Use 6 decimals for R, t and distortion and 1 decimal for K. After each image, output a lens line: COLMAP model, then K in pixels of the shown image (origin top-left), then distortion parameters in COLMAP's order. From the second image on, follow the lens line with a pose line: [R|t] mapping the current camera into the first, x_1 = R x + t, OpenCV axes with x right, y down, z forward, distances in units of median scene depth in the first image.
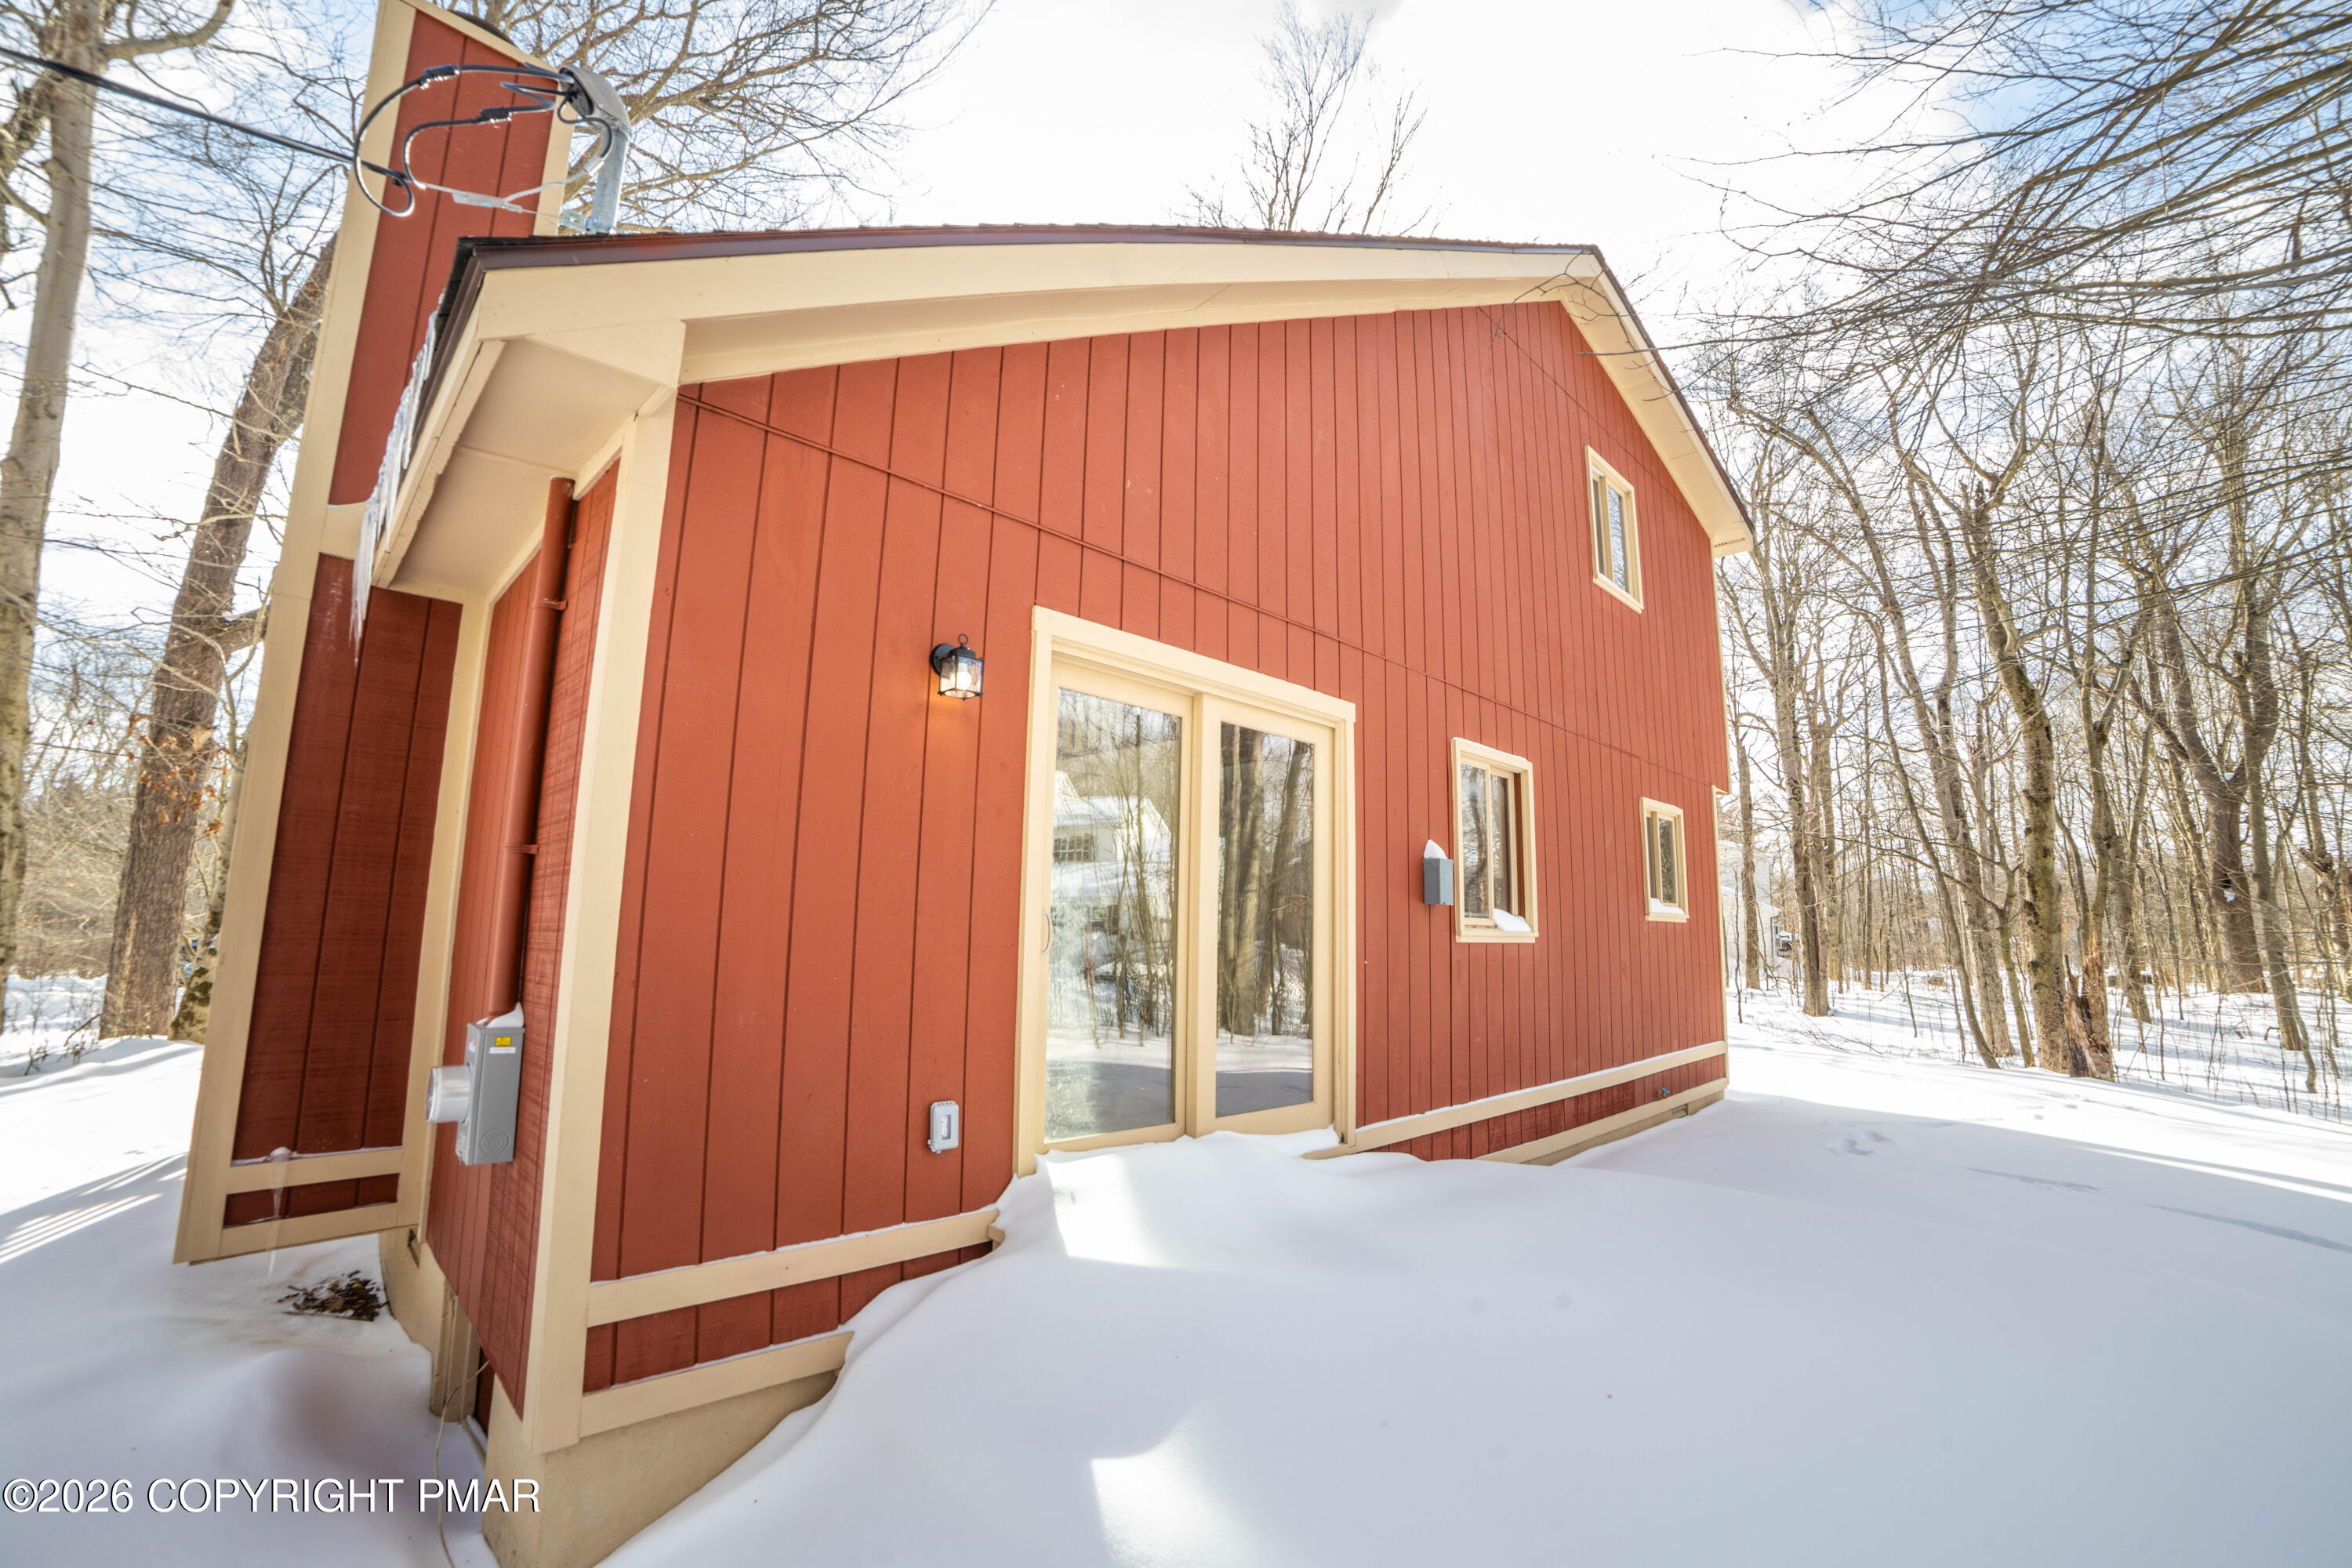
lens RADIAL K [[973.8, 0, 1160.6], [0, 973.8, 798.5], [0, 0, 1]] dist [-0.080710, 0.018125]
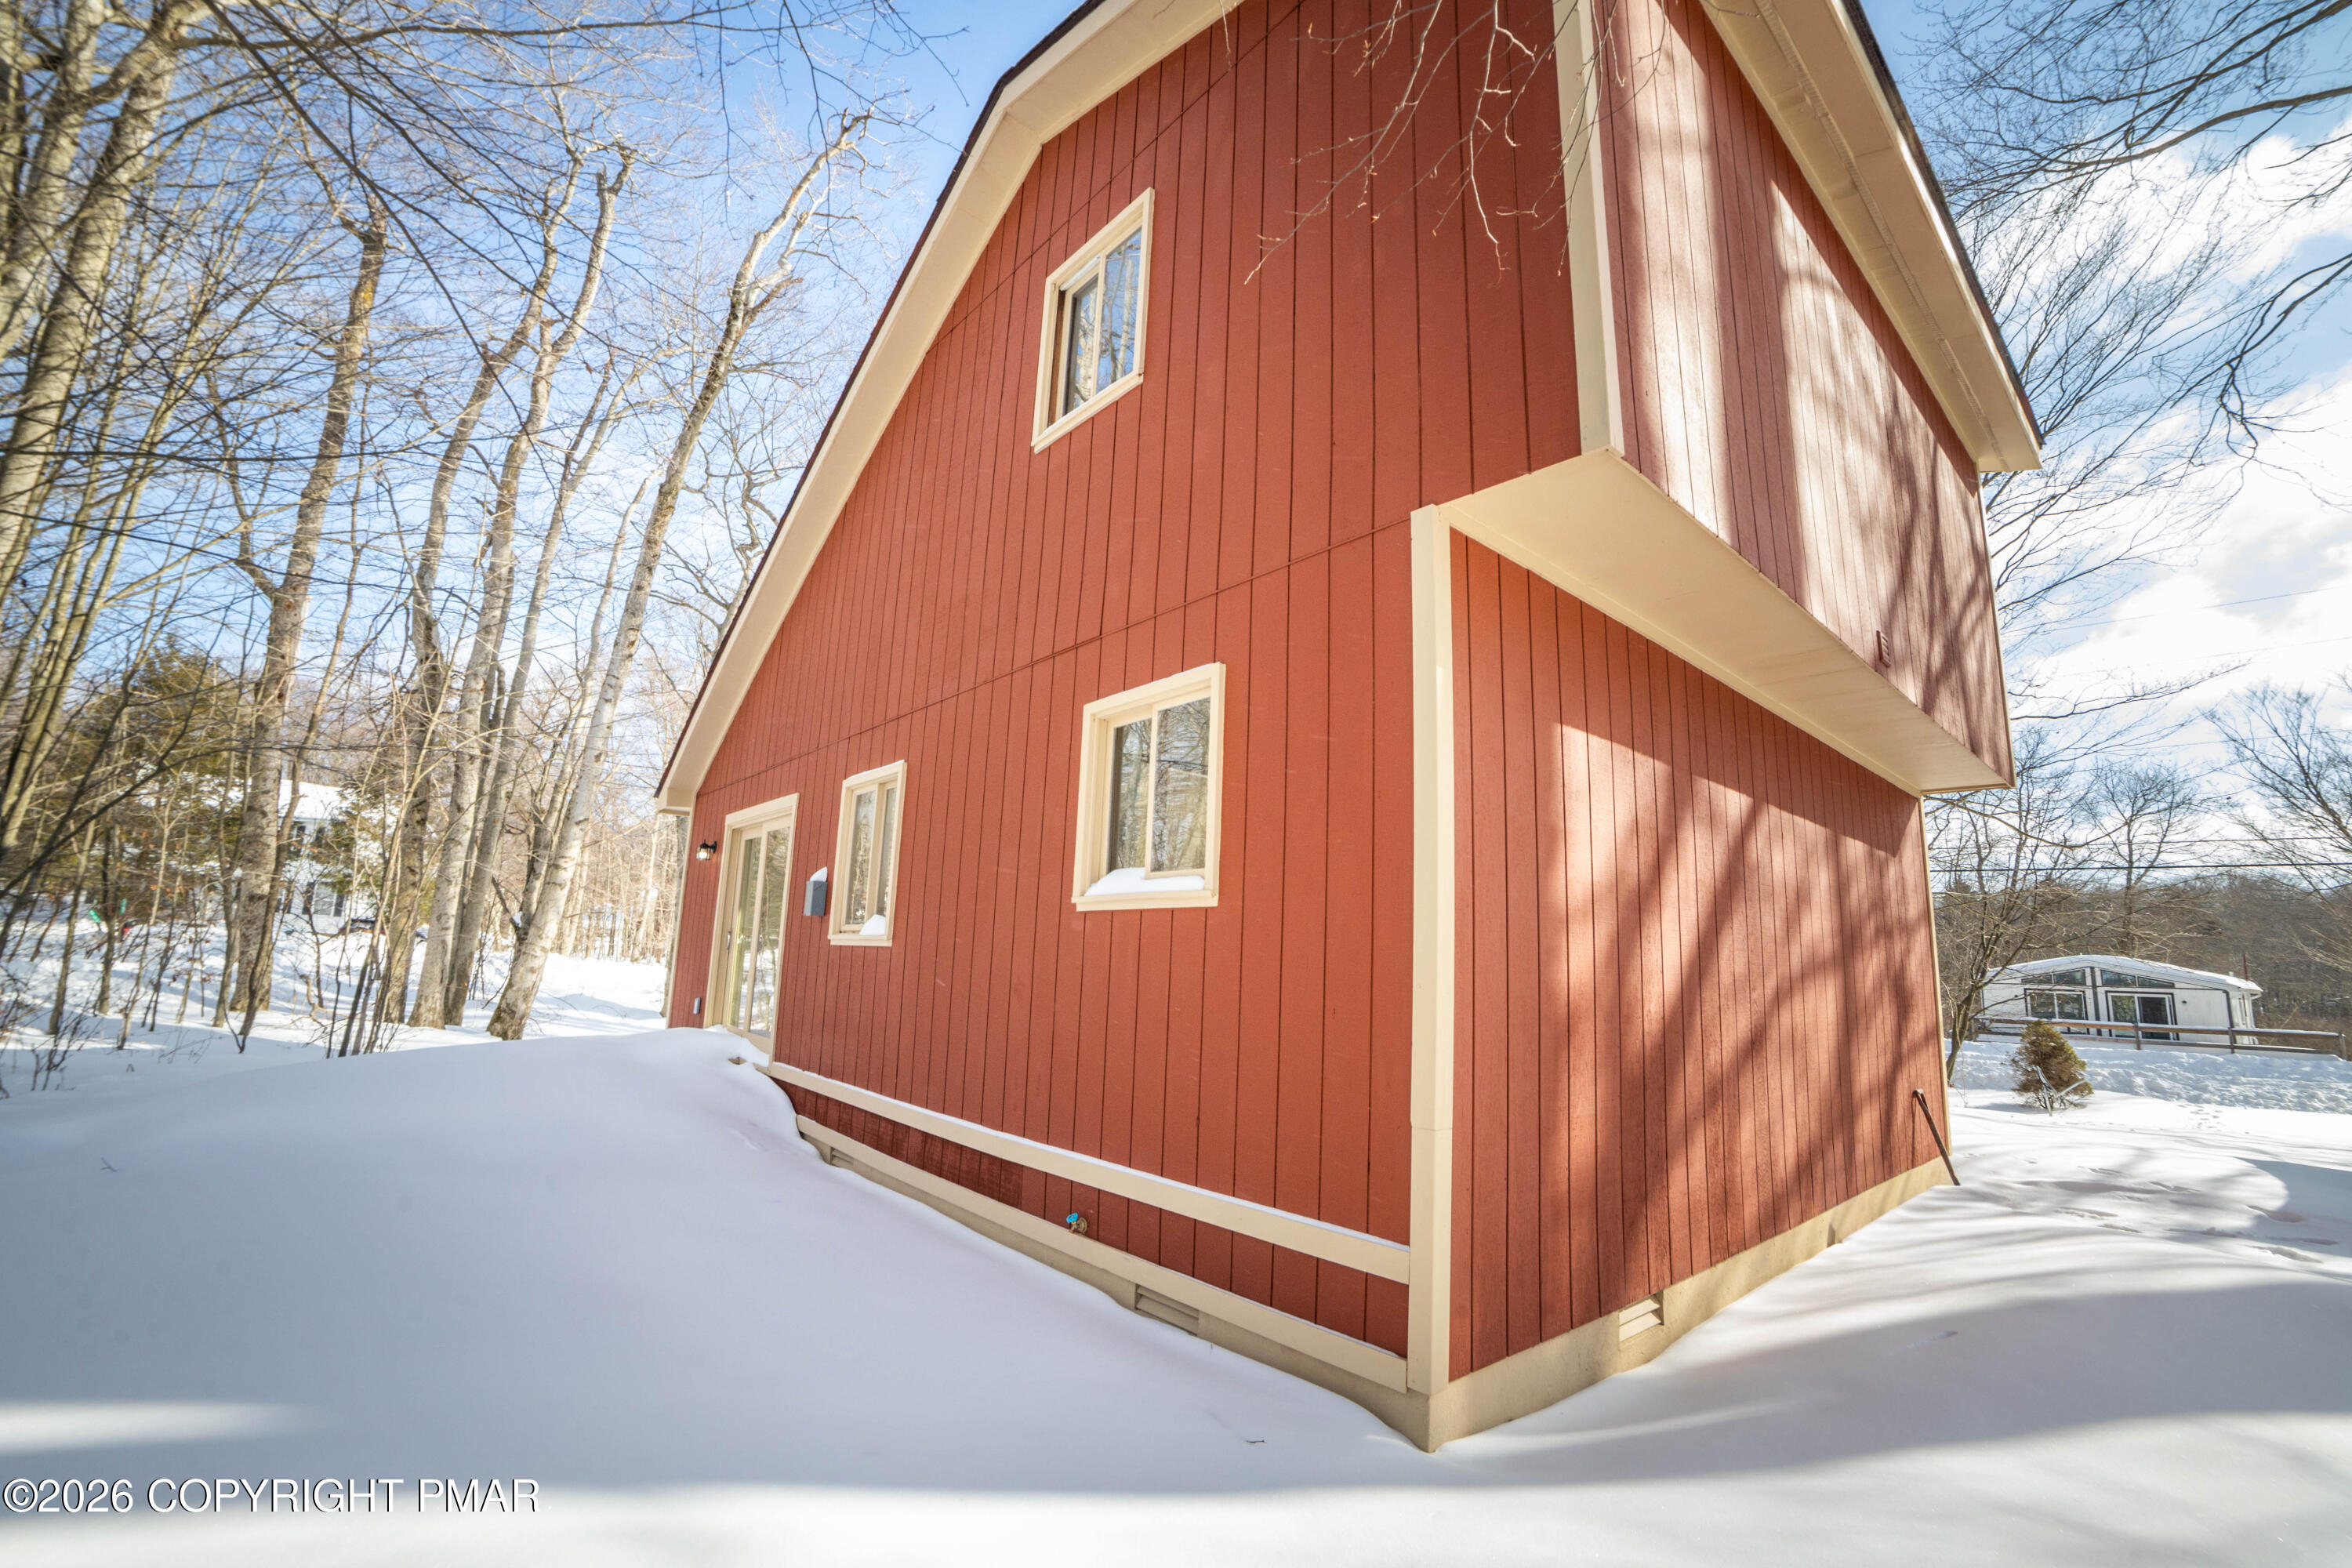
lens RADIAL K [[973.8, 0, 1166.1], [0, 973.8, 788.4], [0, 0, 1]] dist [-0.080710, 0.018125]
pose [[-0.082035, -0.200617, -0.976229, 1.697302], [0.105974, 0.972221, -0.208699, 0.289711], [0.990979, -0.120576, -0.058496, 1.709973]]
